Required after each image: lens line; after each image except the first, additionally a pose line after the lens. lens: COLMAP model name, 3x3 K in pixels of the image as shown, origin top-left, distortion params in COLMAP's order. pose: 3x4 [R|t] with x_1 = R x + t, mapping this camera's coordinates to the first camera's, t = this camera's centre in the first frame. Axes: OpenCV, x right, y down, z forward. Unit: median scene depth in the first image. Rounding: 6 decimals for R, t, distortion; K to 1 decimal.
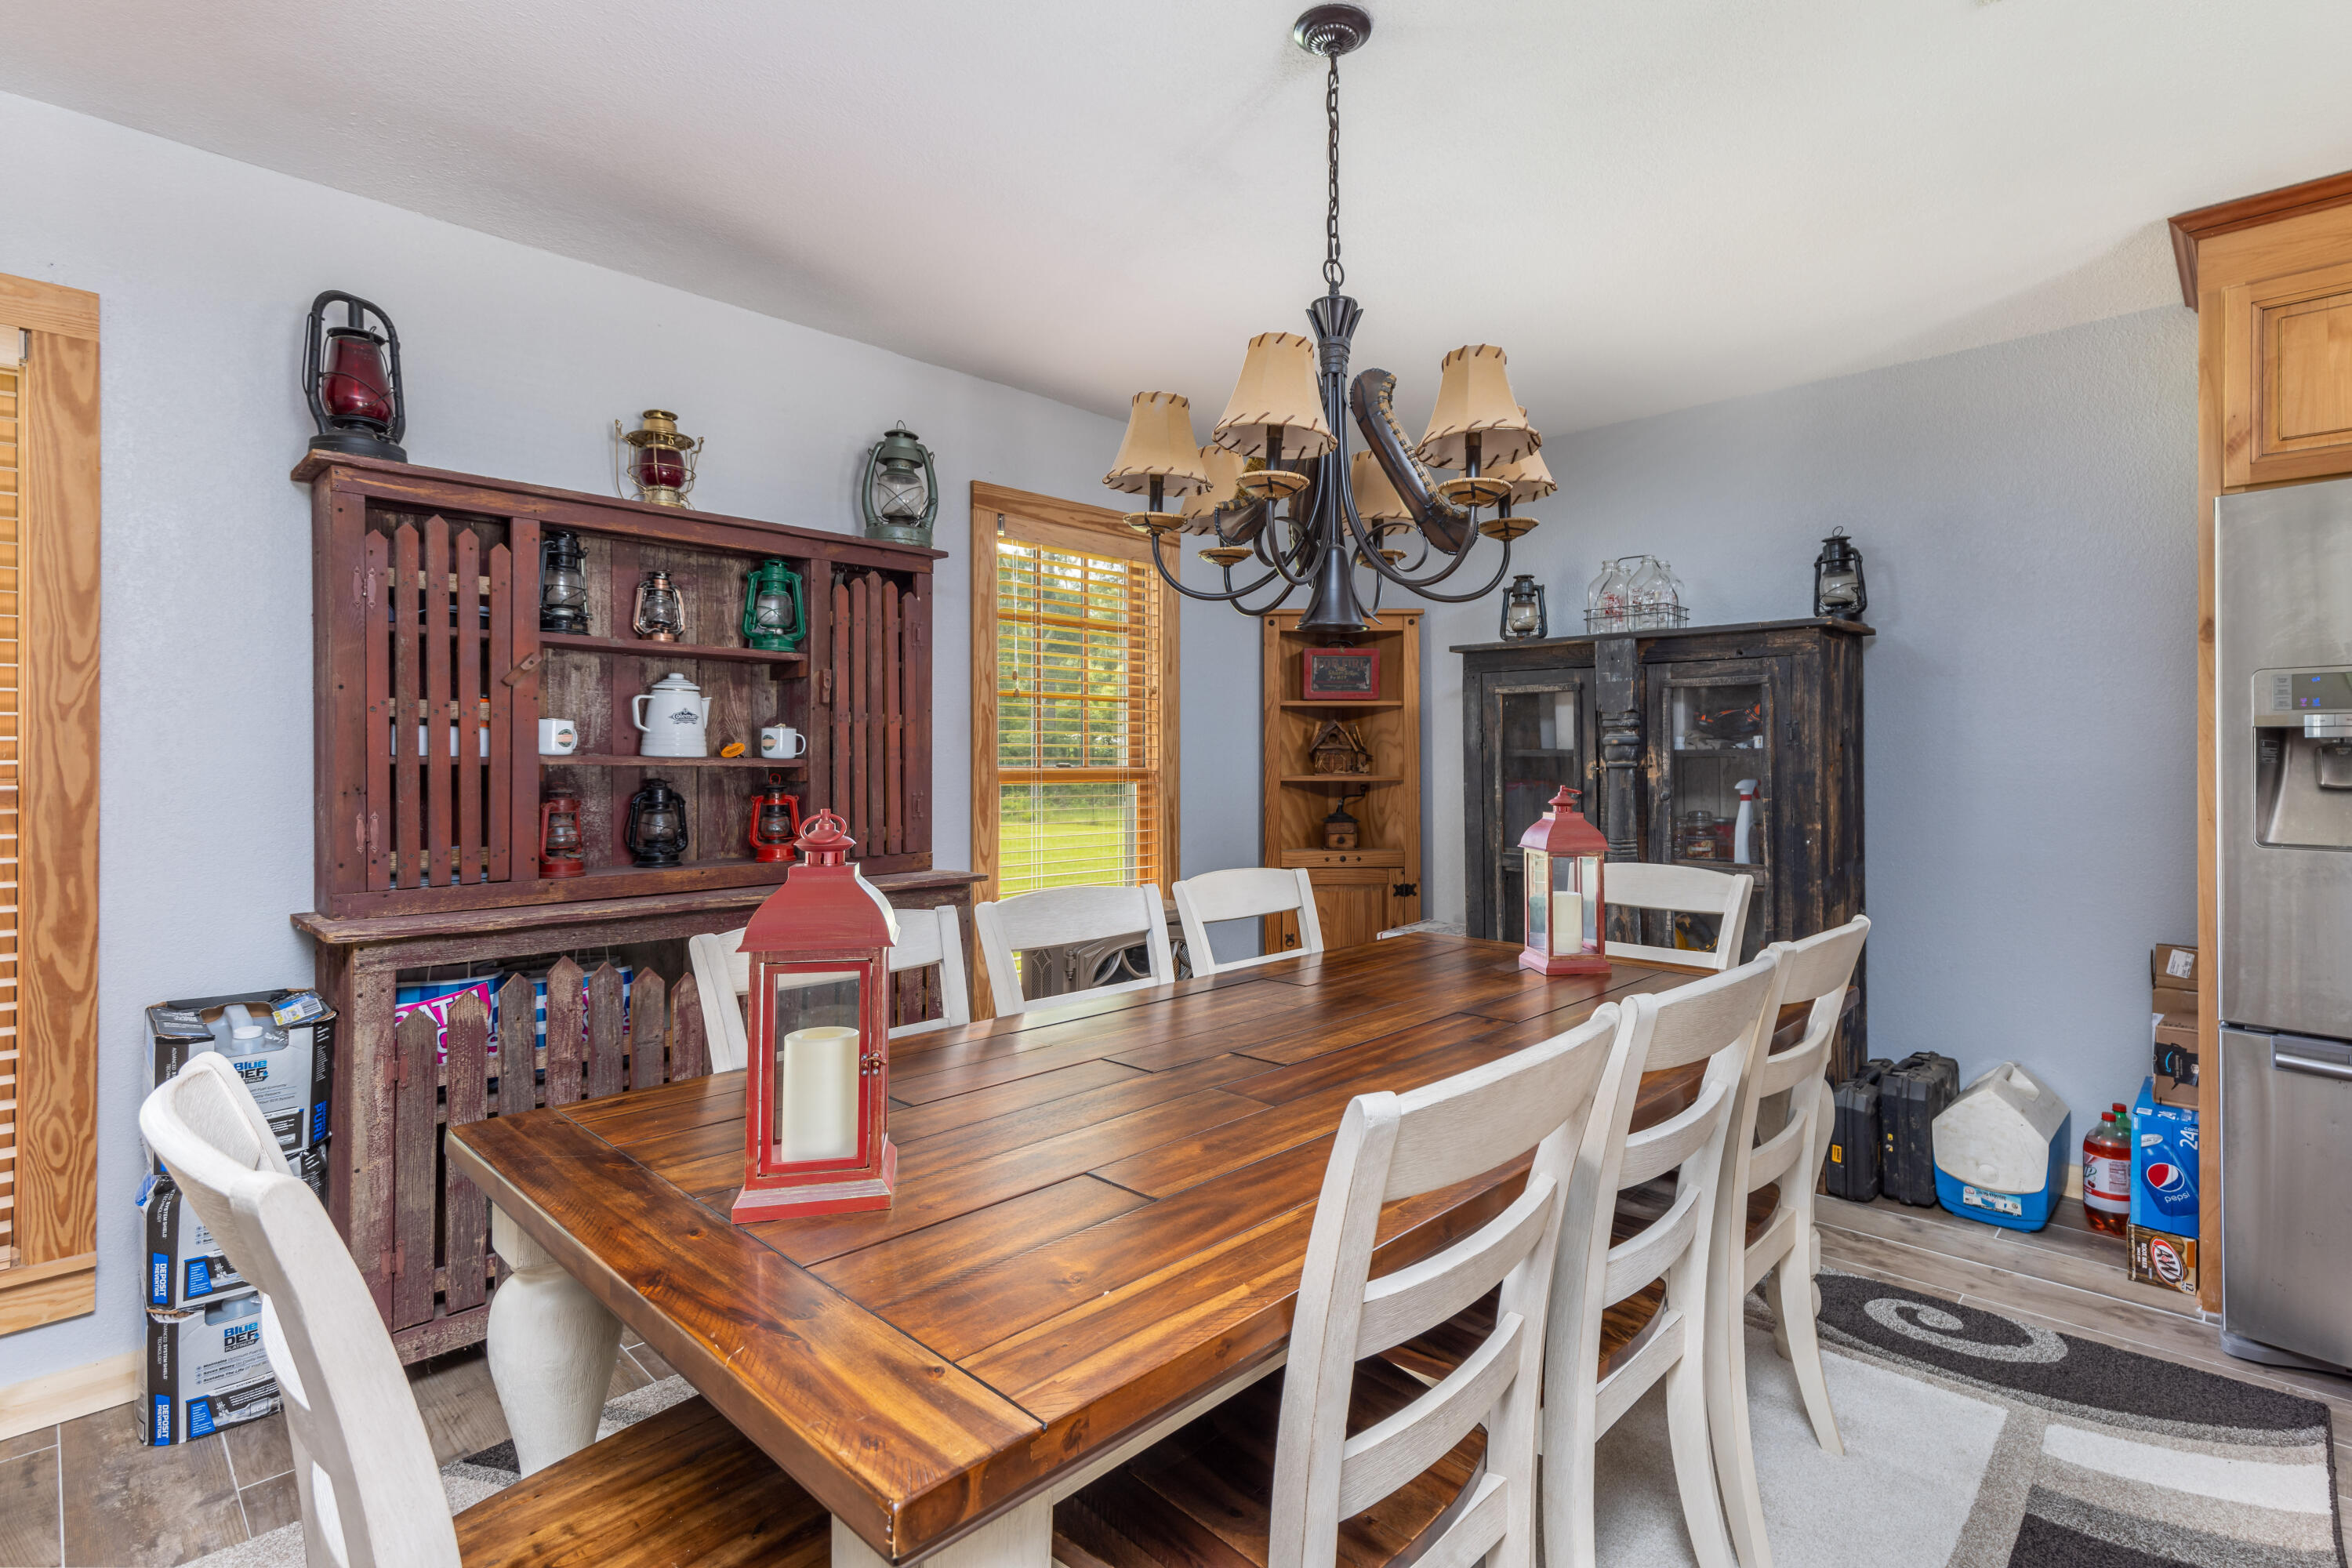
lens RADIAL K [[1078.4, 0, 1219.4], [0, 1078.4, 764.1], [0, 0, 1]] dist [0.009216, 0.000378]
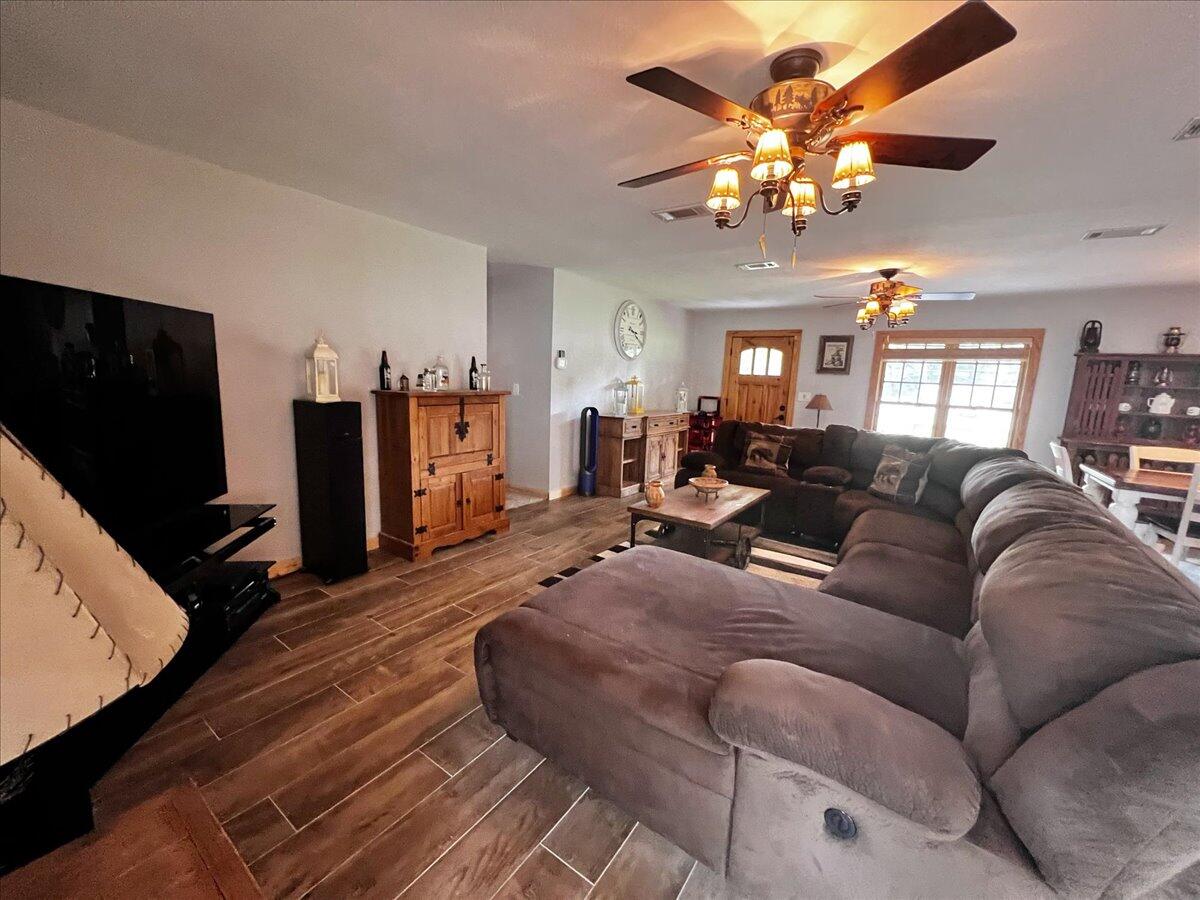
lens RADIAL K [[484.1, 0, 599.7], [0, 484.1, 447.7], [0, 0, 1]] dist [-0.001558, 0.001544]
pose [[0.111814, 0.152371, -0.981978, 1.193394], [-0.044596, 0.987949, 0.148219, -0.061703], [0.992728, 0.027220, 0.117261, -1.462900]]
